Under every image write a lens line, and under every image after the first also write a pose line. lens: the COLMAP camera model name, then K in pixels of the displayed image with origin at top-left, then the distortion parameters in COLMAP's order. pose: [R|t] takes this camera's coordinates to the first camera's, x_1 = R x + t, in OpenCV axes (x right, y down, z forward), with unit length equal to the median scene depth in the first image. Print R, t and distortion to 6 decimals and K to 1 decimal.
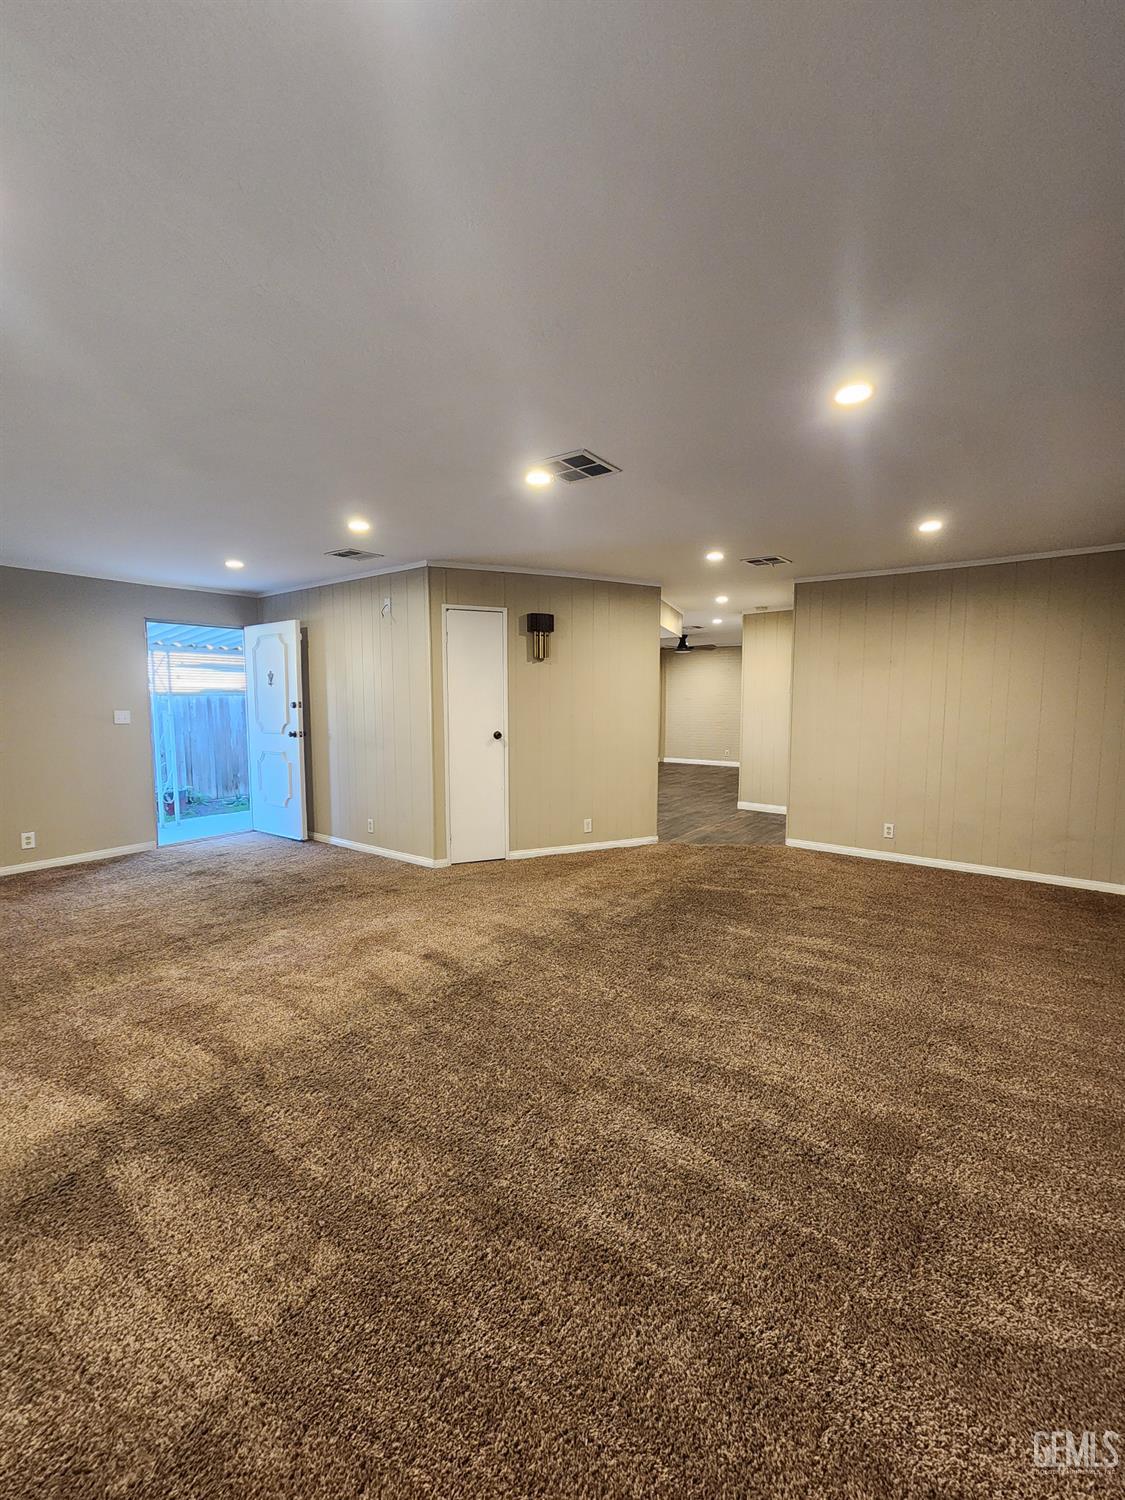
lens RADIAL K [[619.6, 0, 573.1], [0, 619.6, 748.6], [0, 0, 1]] dist [0.003245, -0.001213]
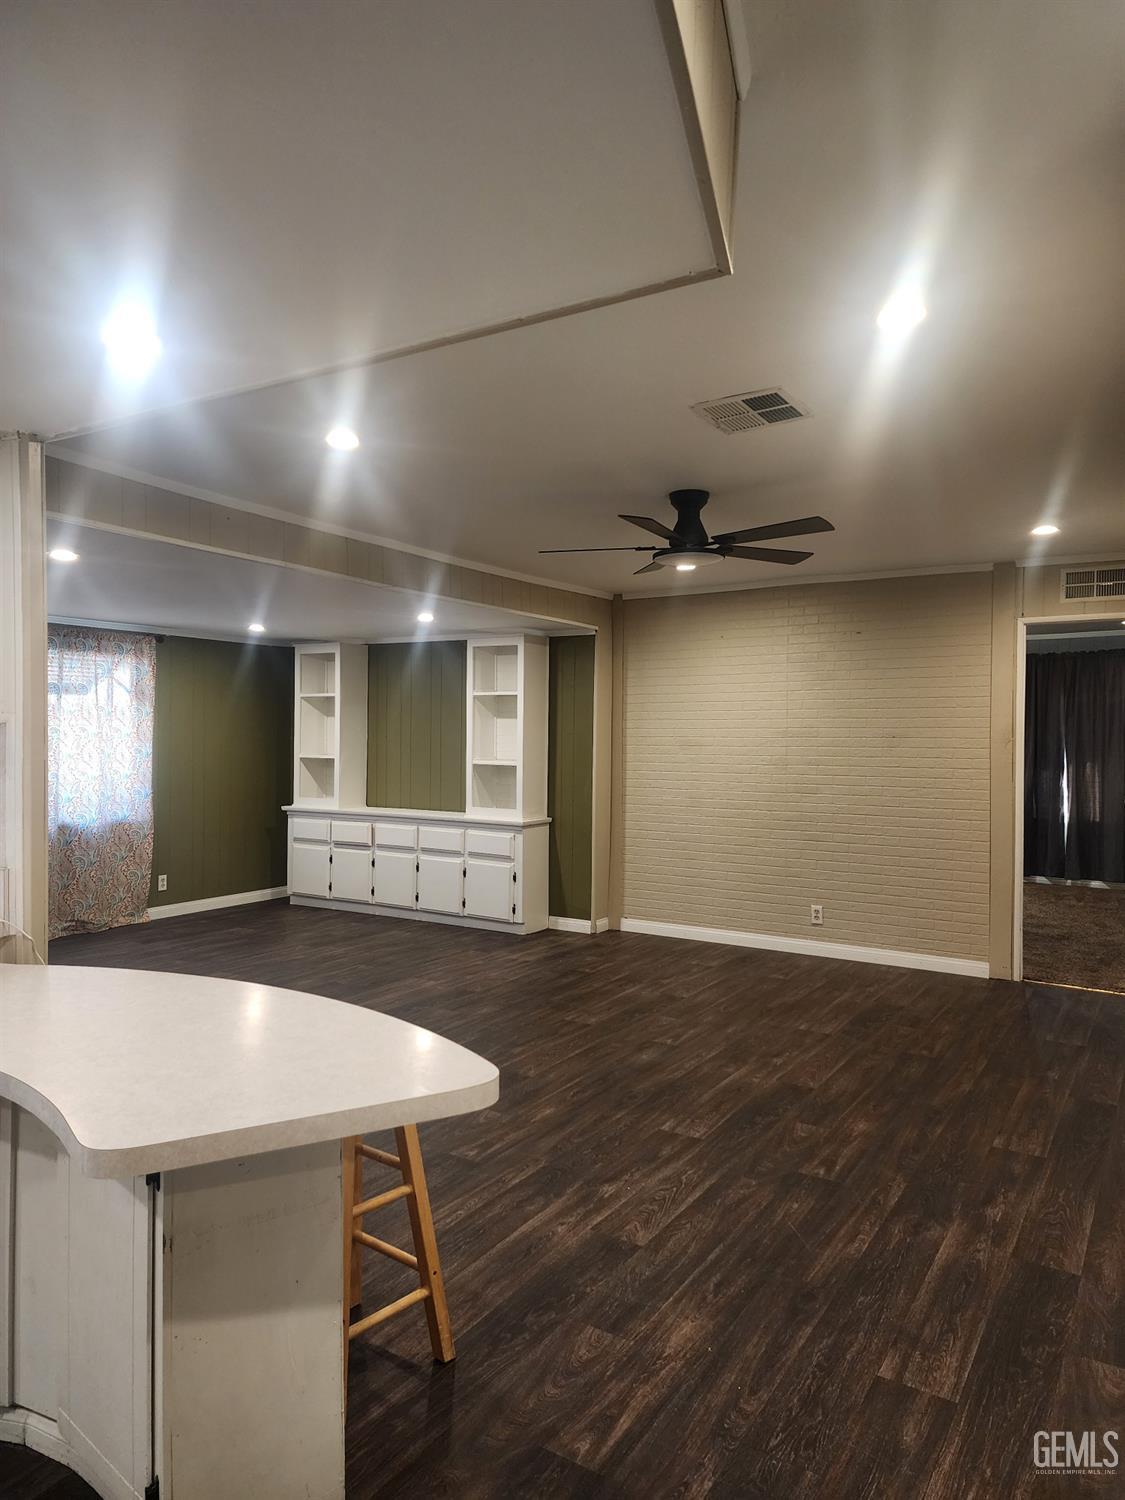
lens RADIAL K [[996.8, 0, 562.5], [0, 996.8, 750.0], [0, 0, 1]] dist [0.117220, -0.129295]
pose [[0.997148, 0.008480, 0.074997, 0.317360], [-0.003041, 0.997376, -0.072338, -0.161980], [-0.075414, 0.071903, 0.994557, 1.995312]]
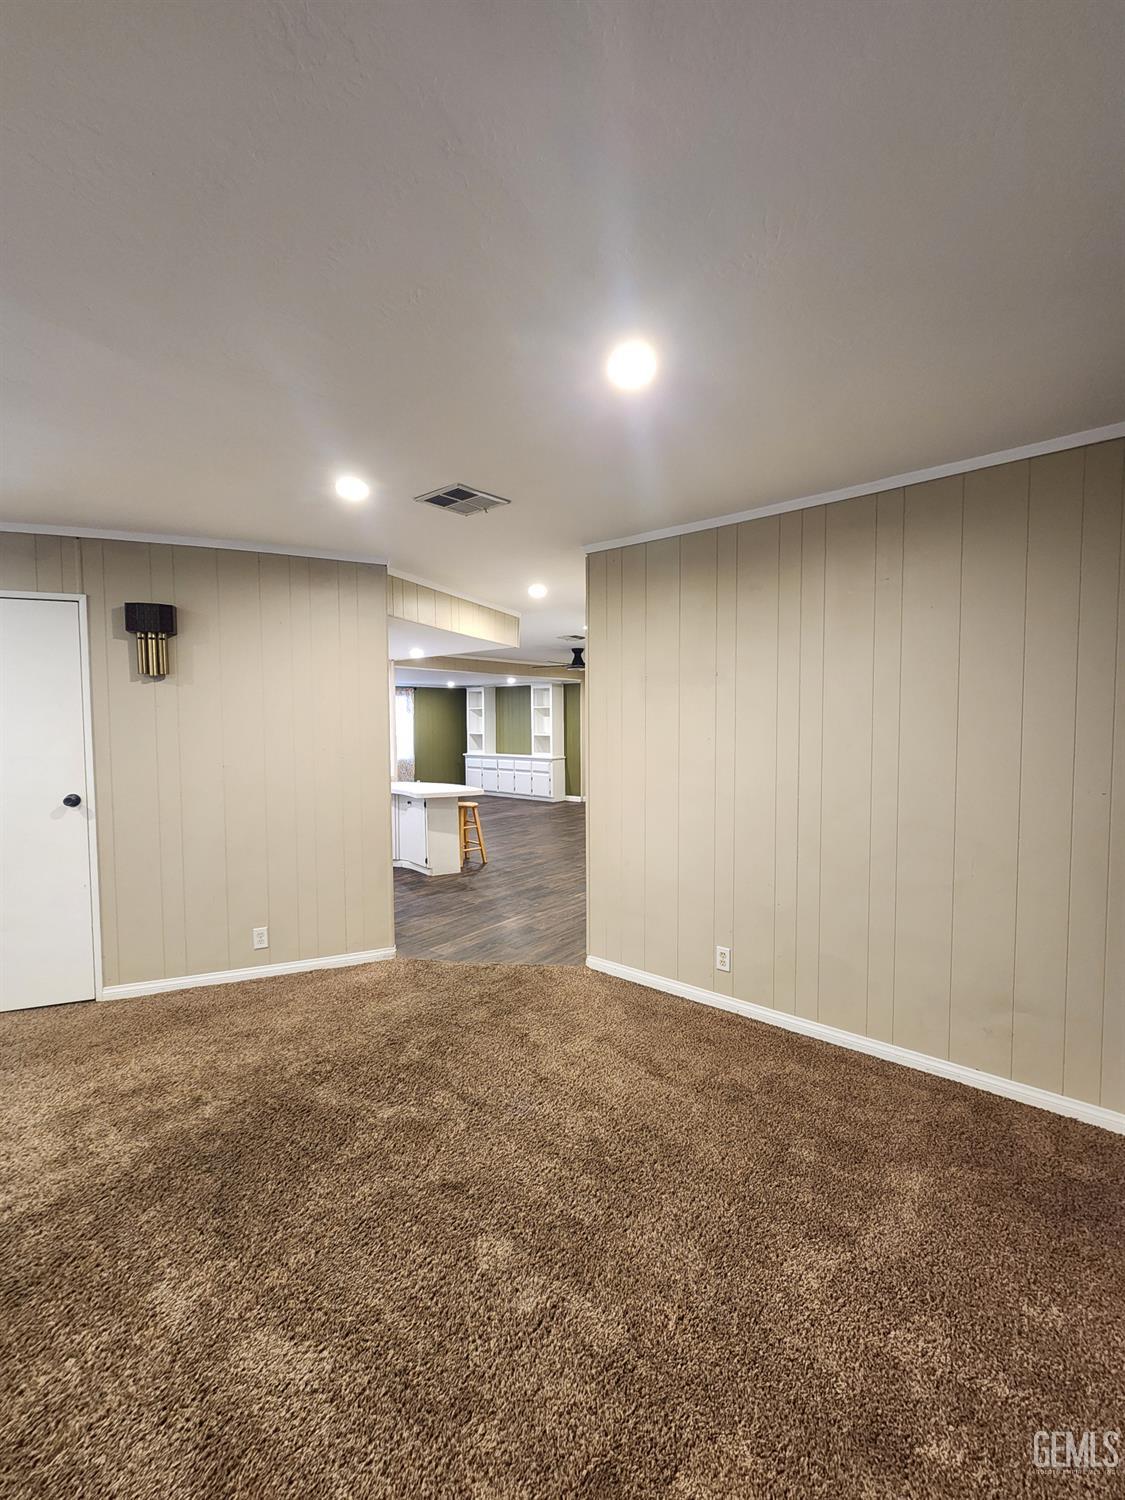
lens RADIAL K [[619.6, 0, 573.1], [0, 619.6, 748.6], [0, 0, 1]] dist [0.003245, -0.001213]
pose [[0.998989, -0.006556, -0.044481, 0.681183], [0.004880, 0.999277, -0.037693, -0.079735], [0.044696, 0.037437, 0.998299, 0.686118]]
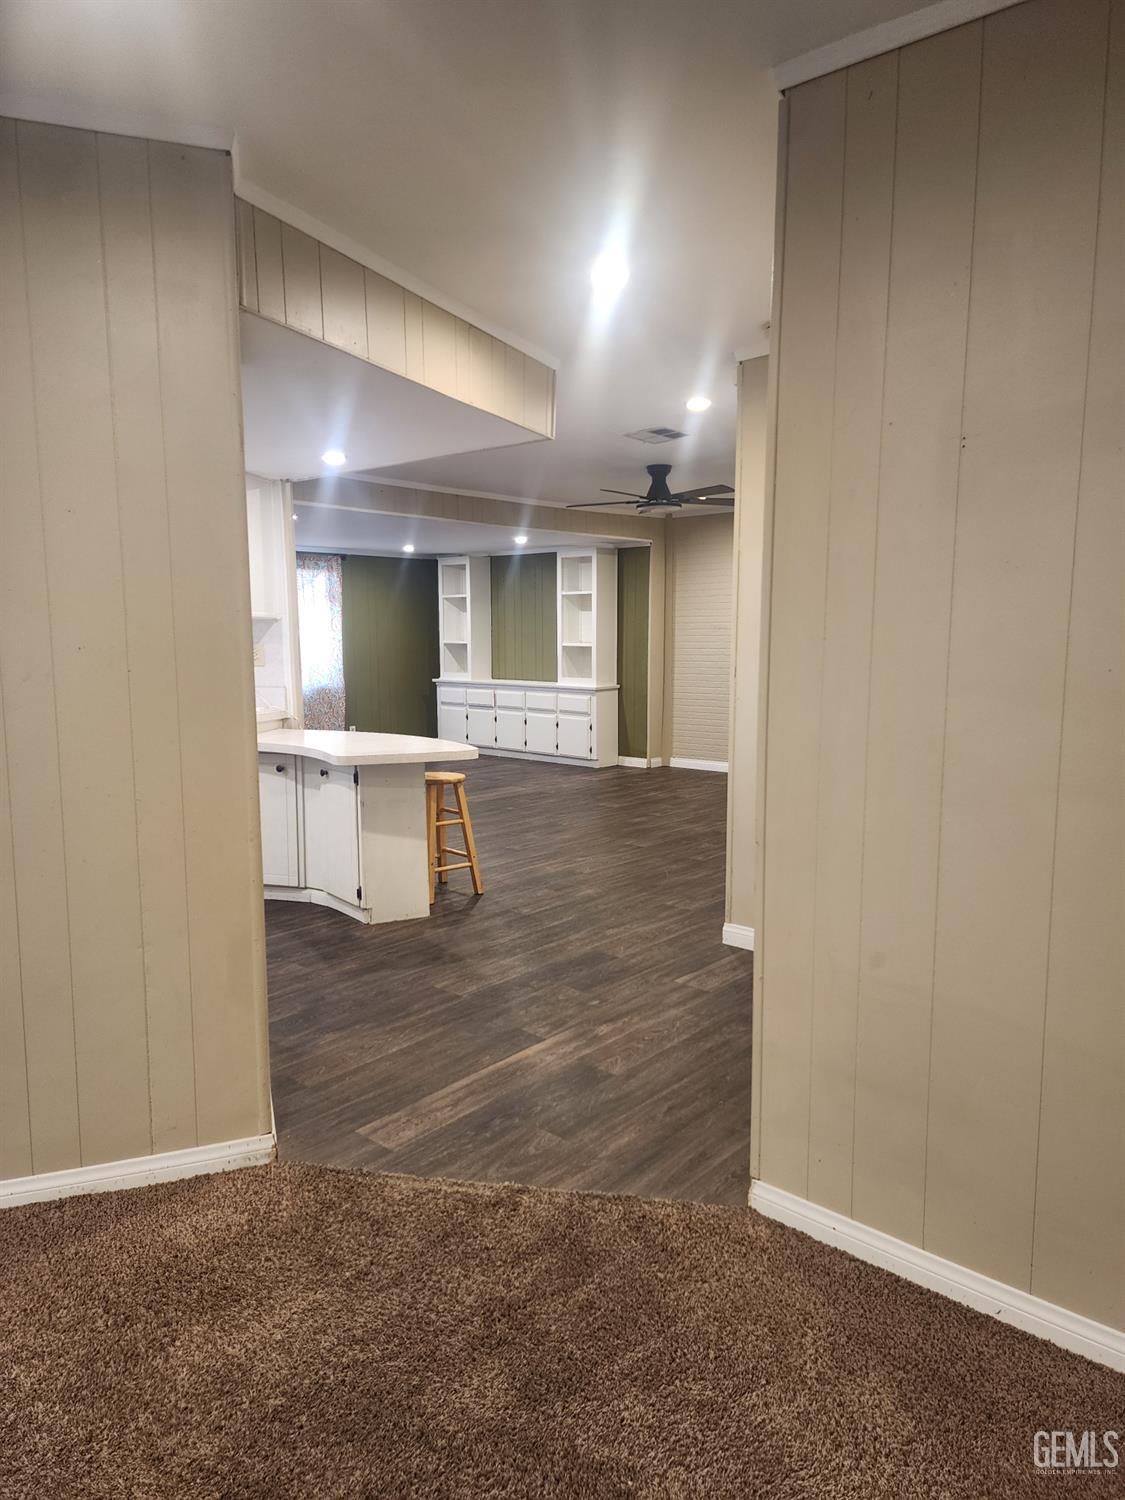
lens RADIAL K [[996.8, 0, 562.5], [0, 996.8, 750.0], [0, 0, 1]] dist [0.117220, -0.129295]
pose [[0.995973, 0.005578, -0.089483, 0.576772], [-0.002332, 0.999337, 0.036344, -0.078287], [0.089626, -0.035989, 0.995325, 1.129548]]
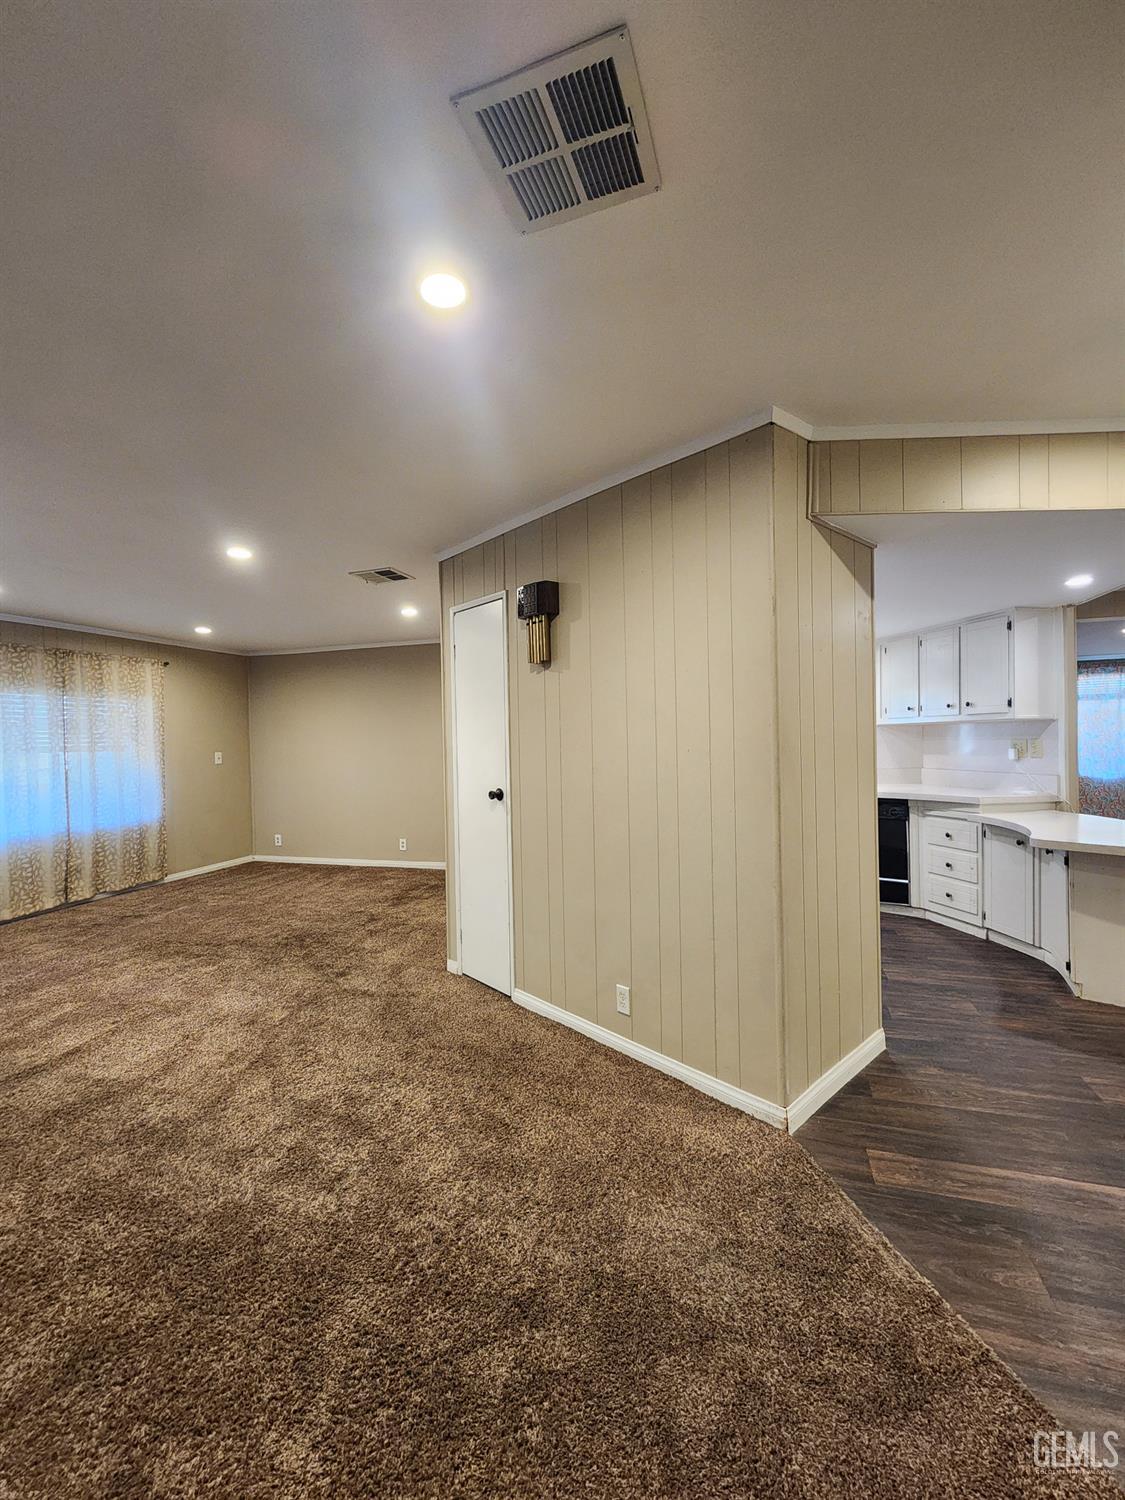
lens RADIAL K [[619.6, 0, 573.1], [0, 619.6, 748.6], [0, 0, 1]] dist [0.003245, -0.001213]
pose [[0.325782, 0.009373, -0.945398, 0.838578], [-0.055750, 0.998401, -0.009312, -0.111755], [0.943800, 0.055739, 0.325784, 1.461787]]
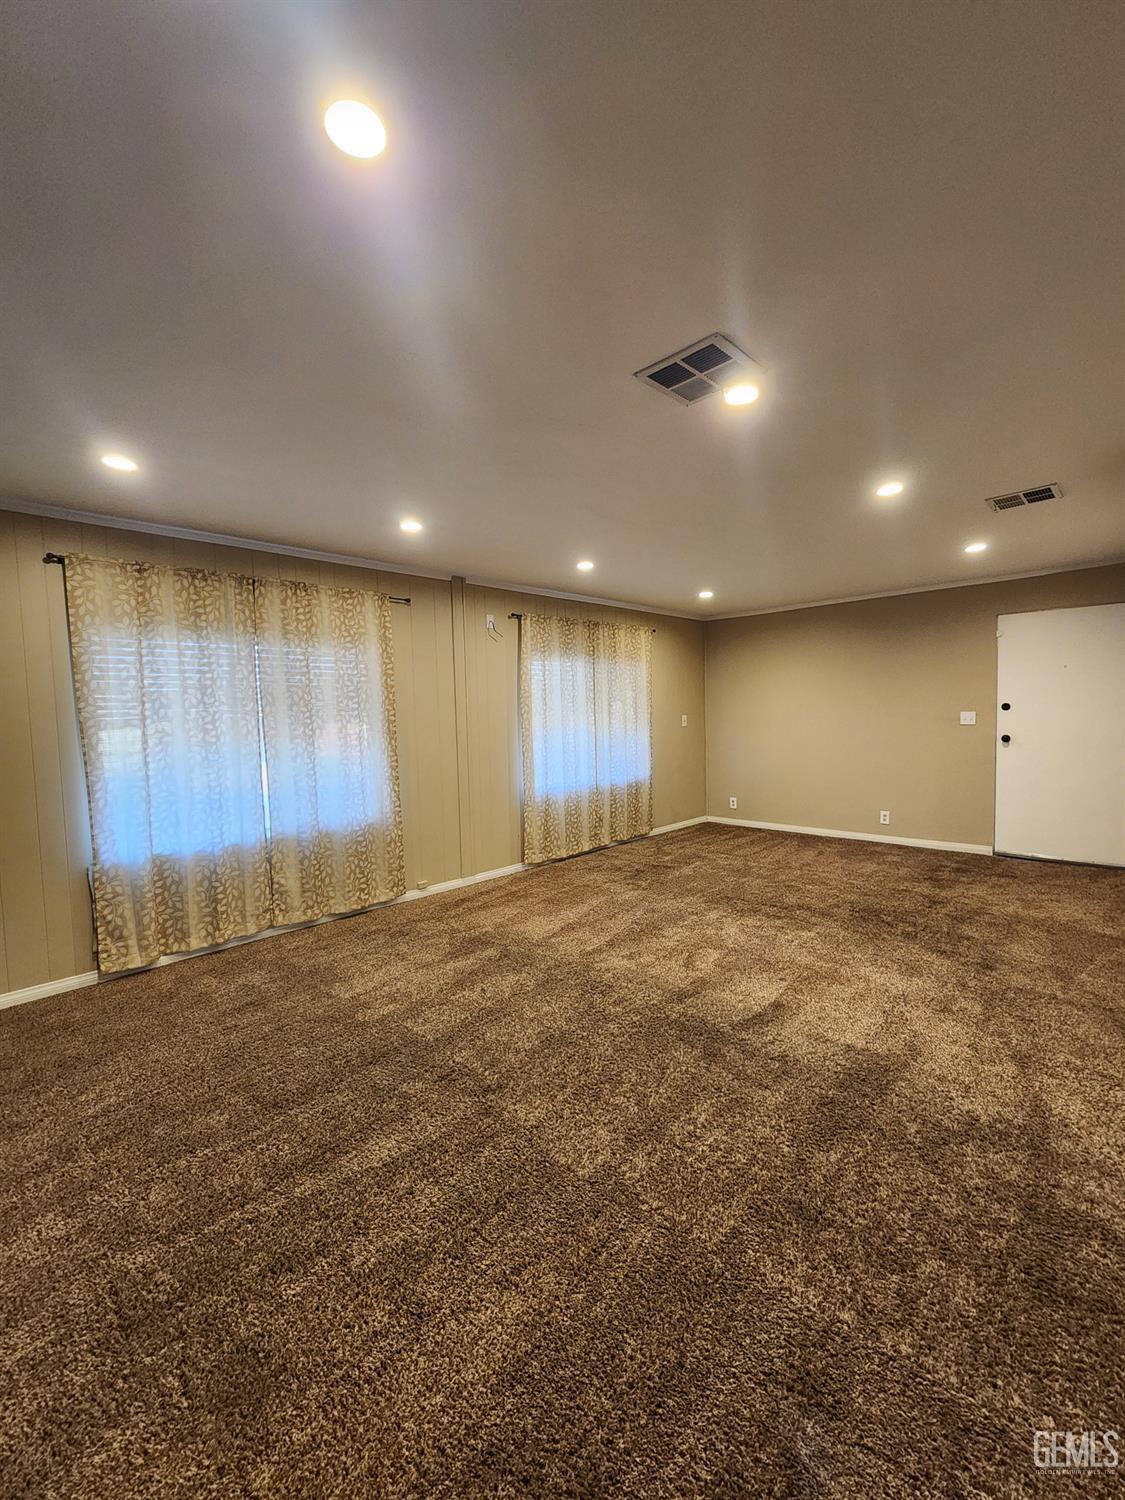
lens RADIAL K [[622.5, 0, 570.9], [0, 622.5, 746.8], [0, 0, 1]] dist [0.000990, 0.000653]
pose [[-0.140804, 0.058193, -0.988326, 0.678420], [-0.057201, 0.996125, 0.066801, -0.061703], [0.988384, 0.065939, -0.136930, 0.887630]]
